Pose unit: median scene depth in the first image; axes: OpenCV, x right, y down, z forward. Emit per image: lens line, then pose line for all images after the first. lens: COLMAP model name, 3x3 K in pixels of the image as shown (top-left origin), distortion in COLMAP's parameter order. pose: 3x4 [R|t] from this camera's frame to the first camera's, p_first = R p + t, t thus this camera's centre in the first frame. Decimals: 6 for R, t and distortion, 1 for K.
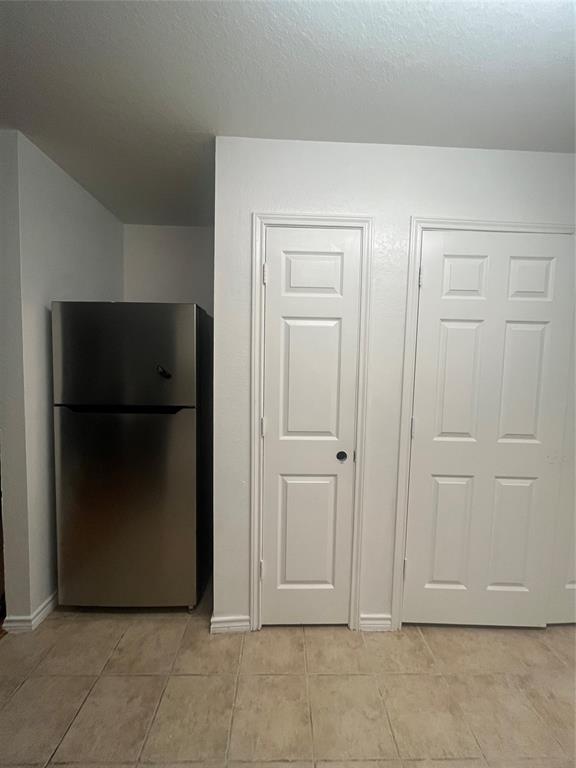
lens RADIAL K [[309.7, 0, 288.8], [0, 309.7, 383.2], [0, 0, 1]] dist [-0.004100, 0.000083]
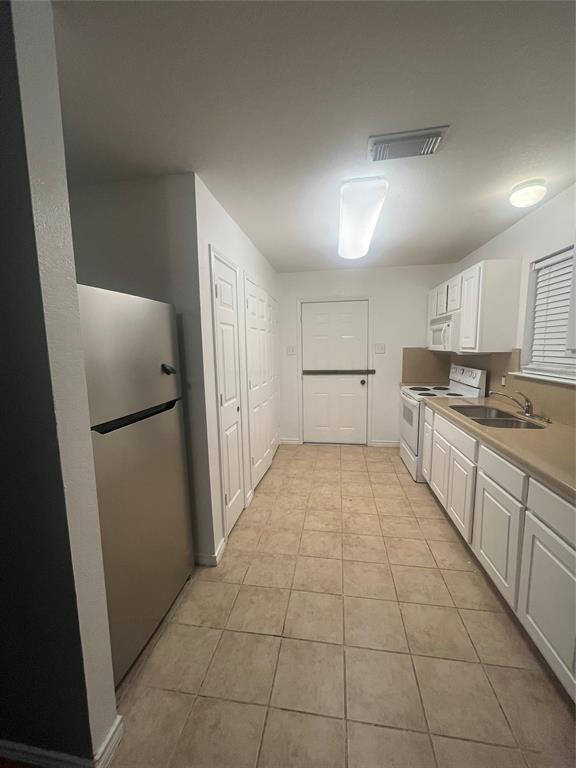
lens RADIAL K [[309.7, 0, 287.4], [0, 309.7, 384.9], [0, 0, 1]] dist [-0.004100, 0.000083]
pose [[0.184299, -0.147323, 0.971766, -1.498100], [0.084025, 0.987445, 0.133764, -0.100272], [-0.979272, 0.057000, 0.194364, 0.458471]]
